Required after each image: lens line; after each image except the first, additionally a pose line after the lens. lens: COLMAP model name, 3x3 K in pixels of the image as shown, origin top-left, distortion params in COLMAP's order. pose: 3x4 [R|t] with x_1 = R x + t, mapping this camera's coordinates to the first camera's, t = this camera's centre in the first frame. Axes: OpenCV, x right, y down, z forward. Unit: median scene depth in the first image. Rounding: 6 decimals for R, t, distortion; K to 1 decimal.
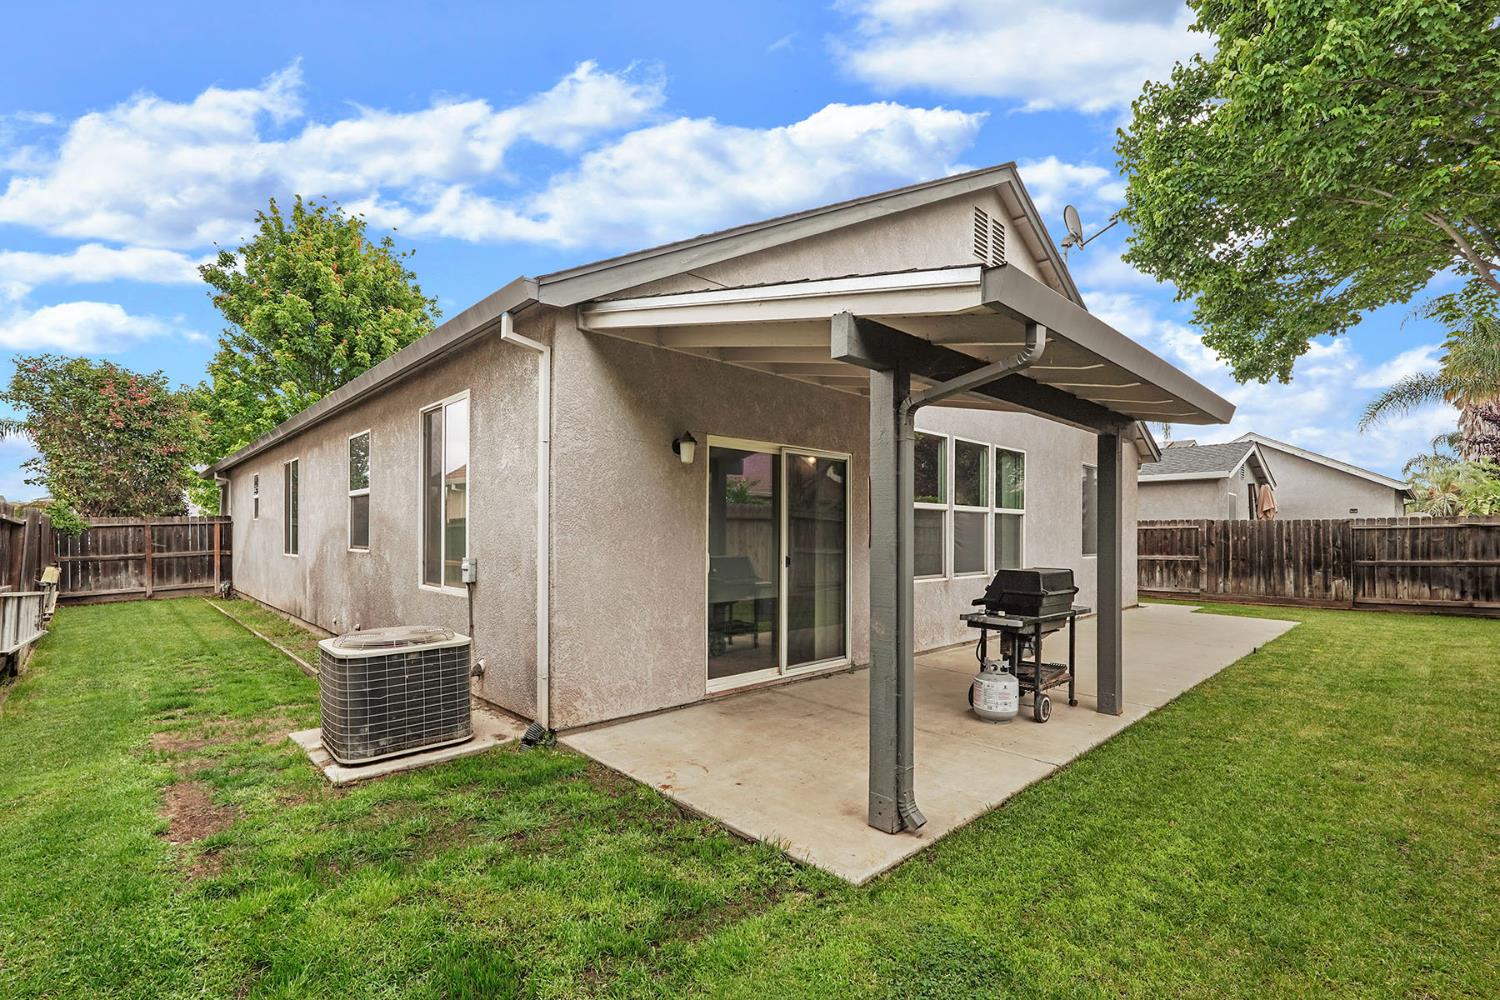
lens RADIAL K [[675.0, 0, 749.9], [0, 675.0, 531.8], [0, 0, 1]] dist [-0.003284, -0.000104]
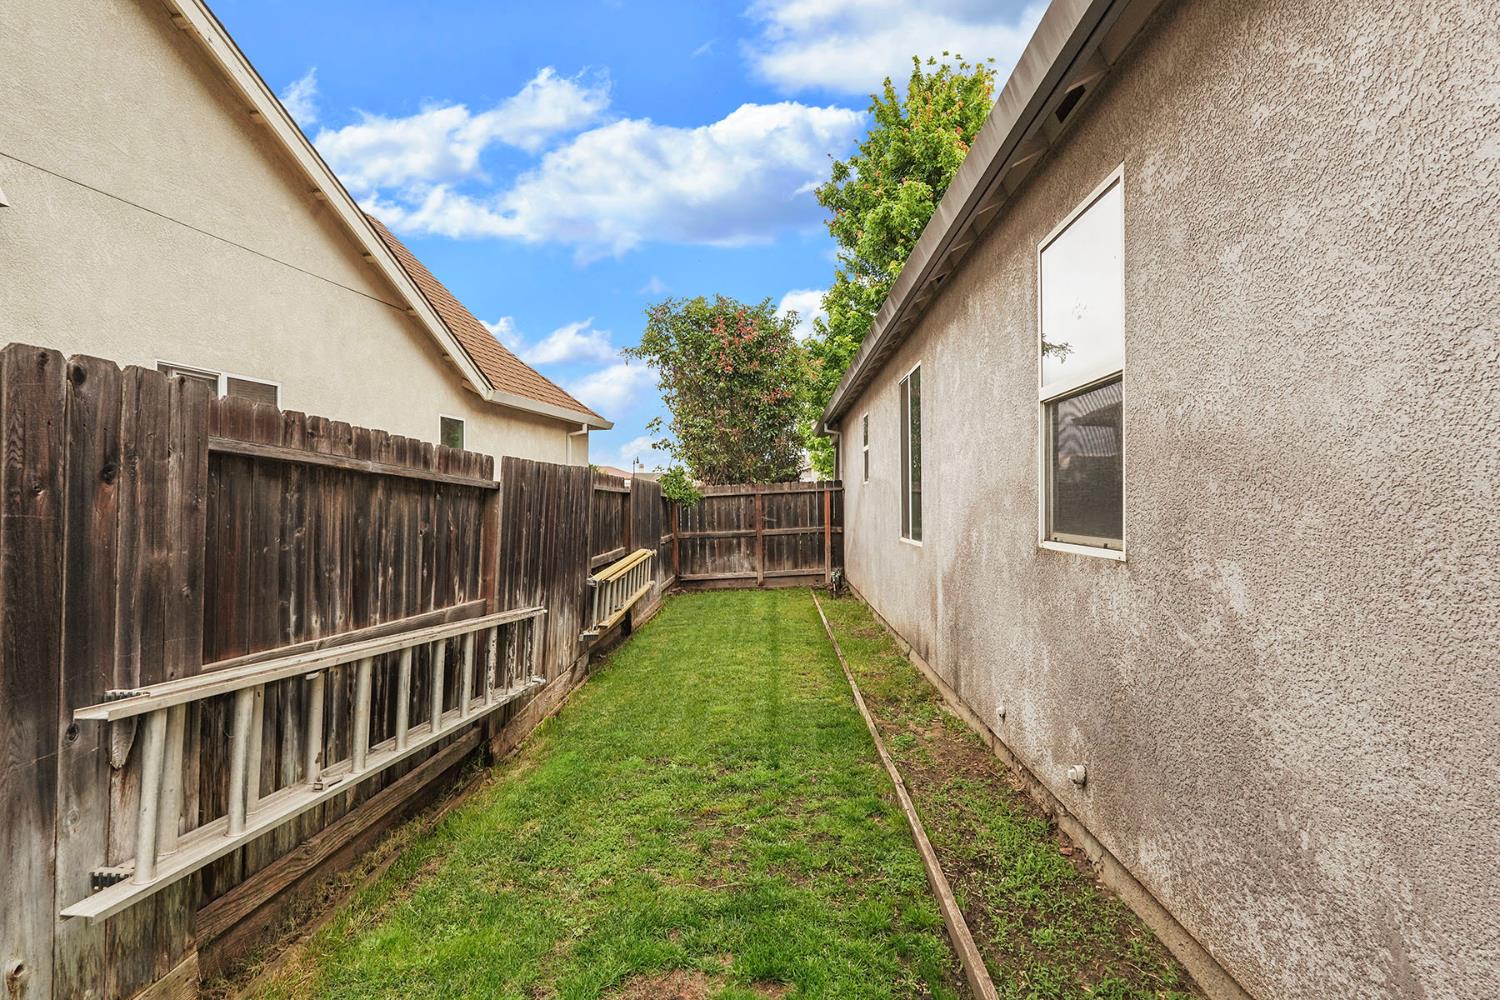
lens RADIAL K [[783.1, 0, 750.0], [0, 783.1, 500.0], [0, 0, 1]] dist [0.000446, 0.000047]
pose [[0.696567, -0.009534, -0.717428, -0.236347], [0.008110, 0.999952, -0.005415, 0.001954], [0.717446, -0.002047, 0.696611, 0.347176]]
